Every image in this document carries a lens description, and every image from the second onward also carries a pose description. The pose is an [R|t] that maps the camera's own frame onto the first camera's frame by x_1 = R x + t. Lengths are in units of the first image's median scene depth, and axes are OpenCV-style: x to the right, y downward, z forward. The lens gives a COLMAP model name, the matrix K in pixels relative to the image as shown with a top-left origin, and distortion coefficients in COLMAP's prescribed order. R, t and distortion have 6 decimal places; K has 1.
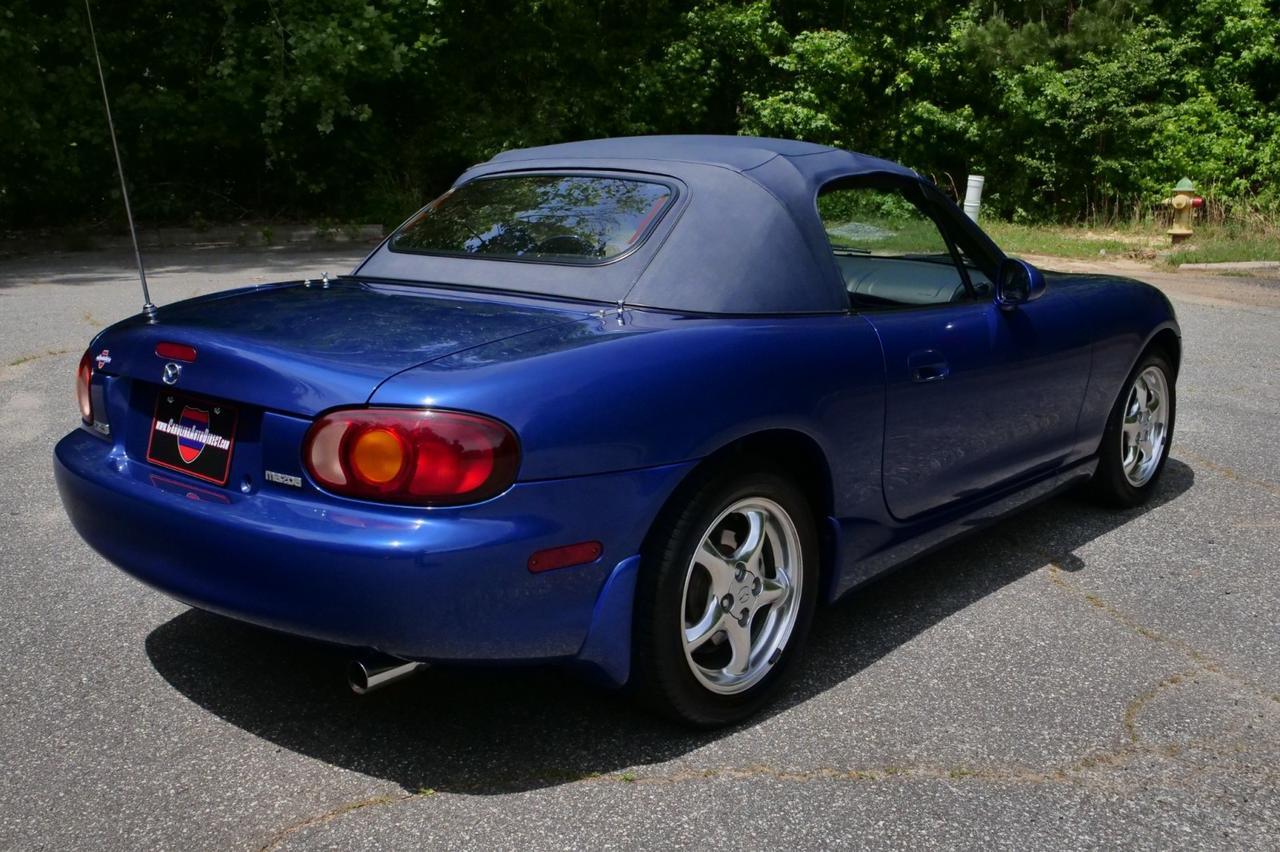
lens RADIAL K [[1197.5, 0, 644.8], [0, 1197.5, 413.9], [0, 0, 1]] dist [0.015689, 0.013097]
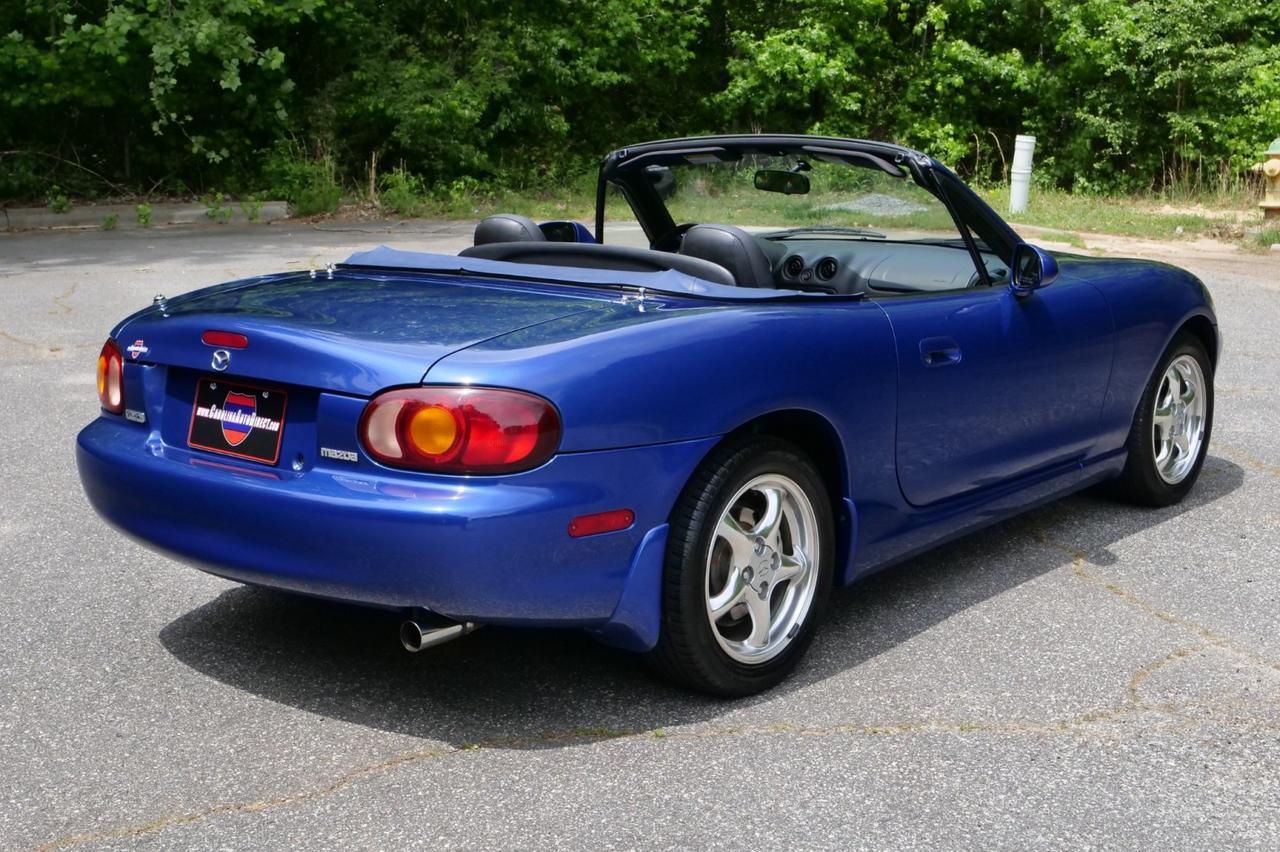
lens RADIAL K [[1844.7, 0, 615.5], [0, 1844.7, 424.3], [0, 0, 1]] dist [0.051979, -0.017695]
pose [[0.999639, -0.009348, 0.025183, -0.082525], [0.010022, 0.999591, -0.026786, 0.065000], [-0.024923, 0.027029, 0.999324, -0.587897]]
